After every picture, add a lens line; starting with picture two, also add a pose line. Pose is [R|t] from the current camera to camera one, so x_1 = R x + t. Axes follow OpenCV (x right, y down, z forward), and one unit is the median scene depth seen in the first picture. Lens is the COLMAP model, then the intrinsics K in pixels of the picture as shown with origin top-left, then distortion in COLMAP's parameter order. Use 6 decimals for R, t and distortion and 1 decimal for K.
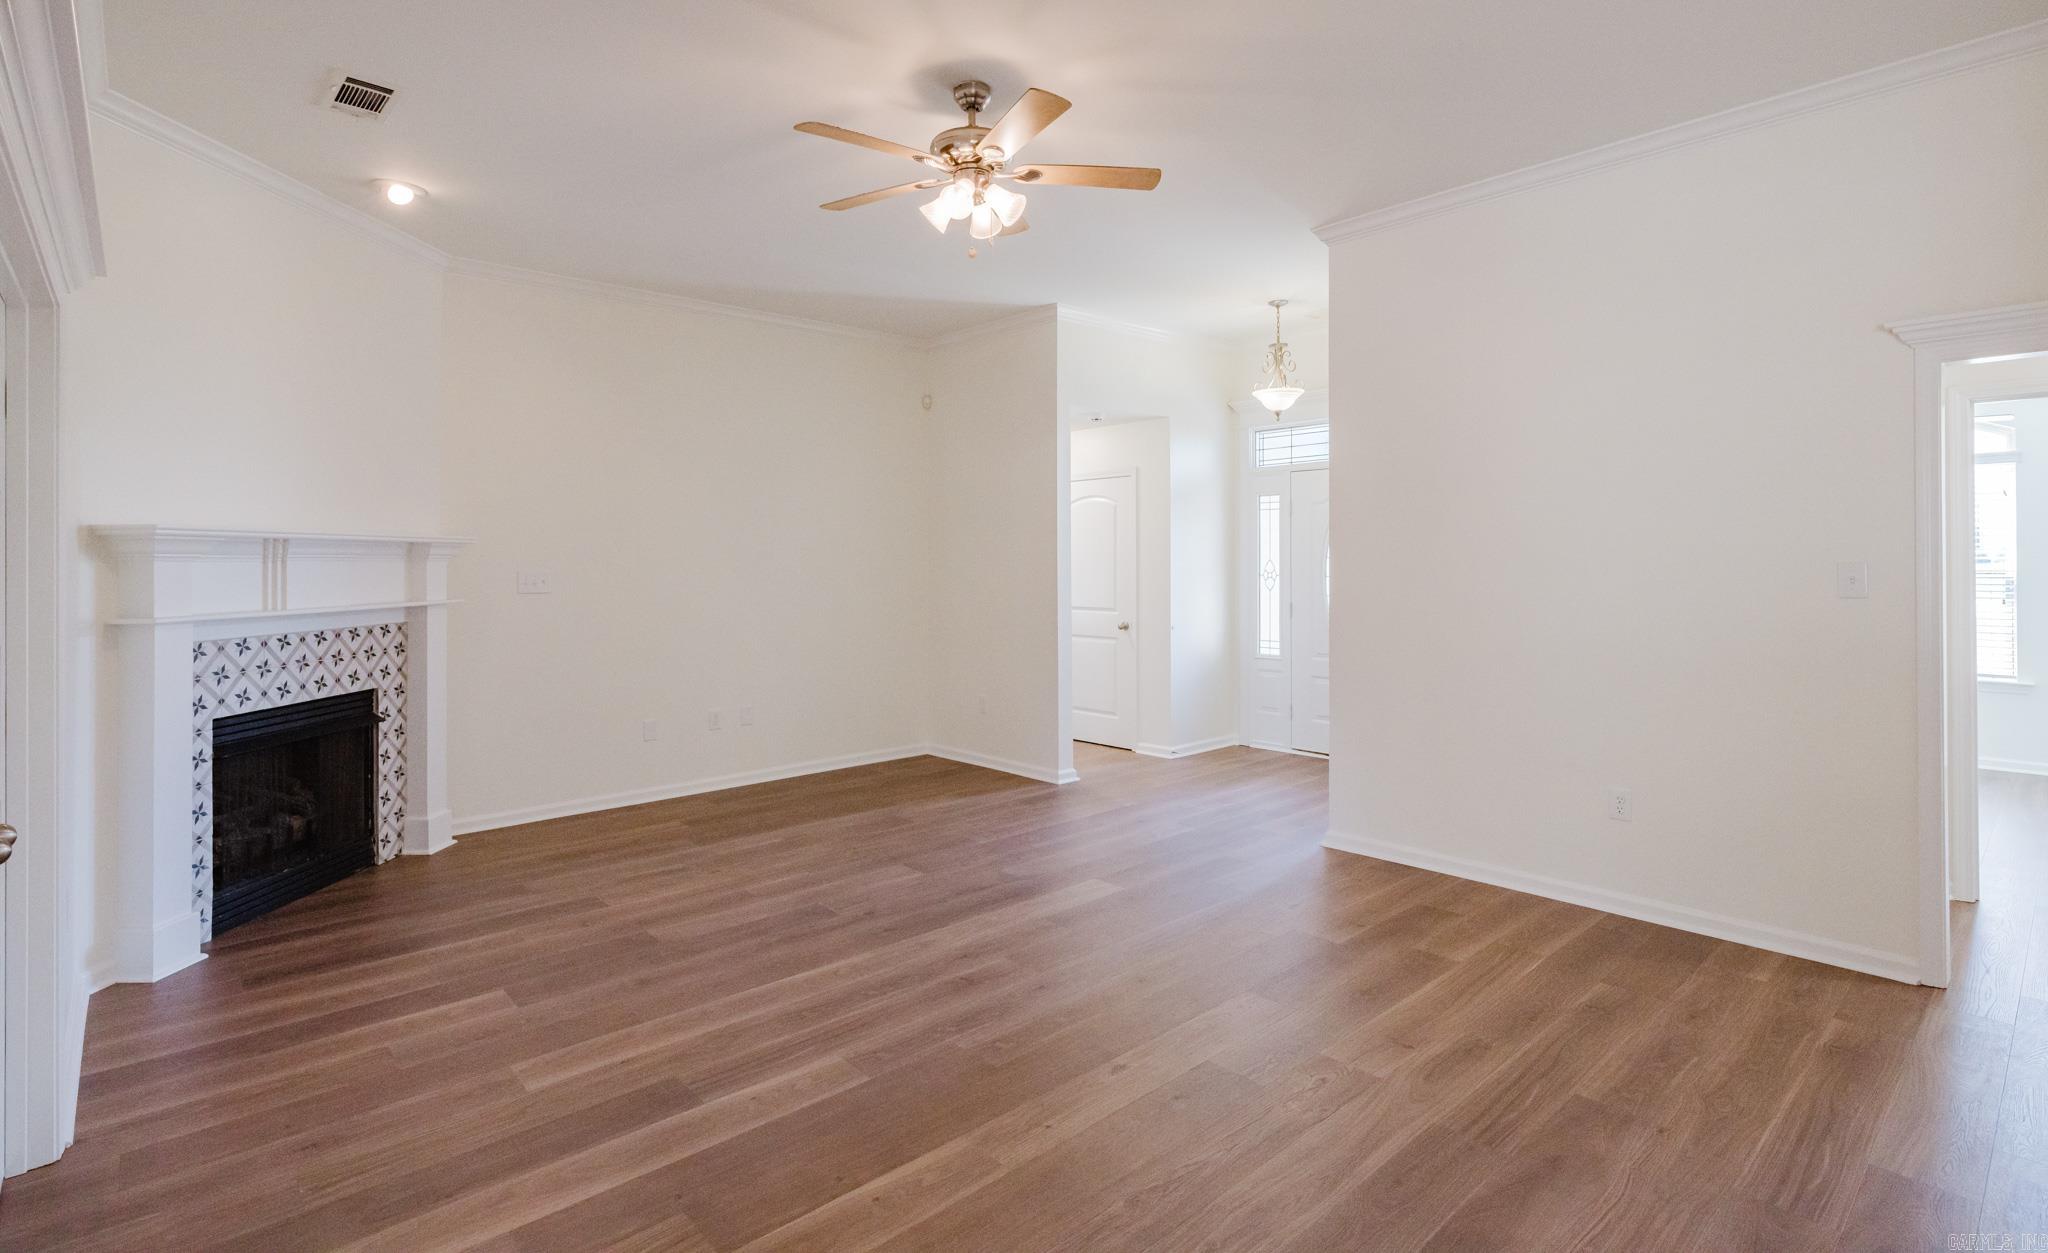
lens RADIAL K [[975.2, 0, 1021.4], [0, 975.2, 562.2], [0, 0, 1]] dist [0.001001, 0.000223]
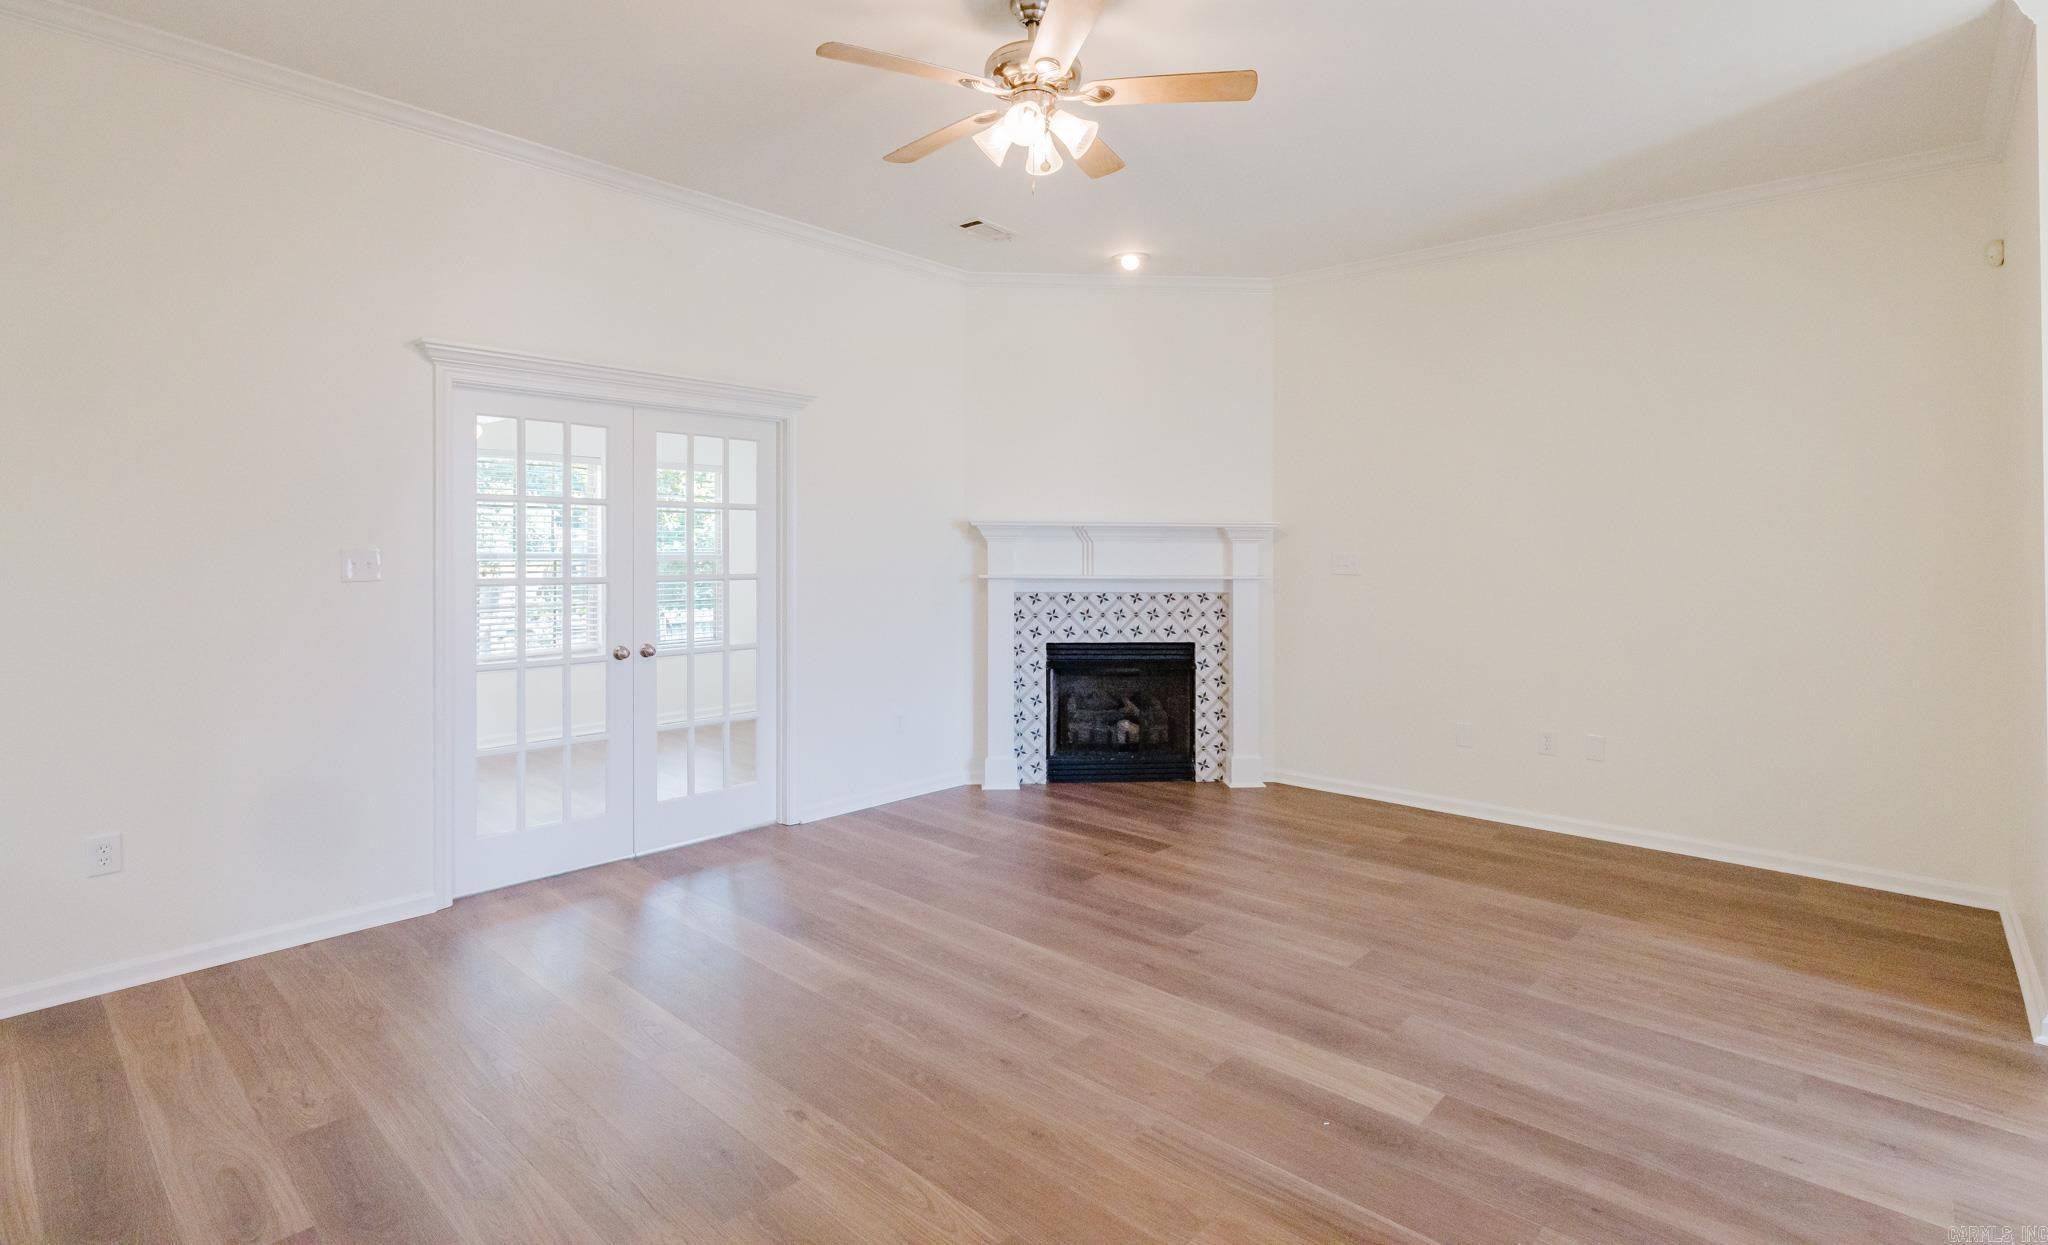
lens RADIAL K [[984.2, 0, 1022.3], [0, 984.2, 542.1], [0, 0, 1]] dist [0.001827, 0.000126]
pose [[0.104059, 0.004963, -0.994559, 0.647174], [-0.007393, 0.999964, 0.004216, -0.005706], [0.994544, 0.006914, 0.104092, 0.704399]]
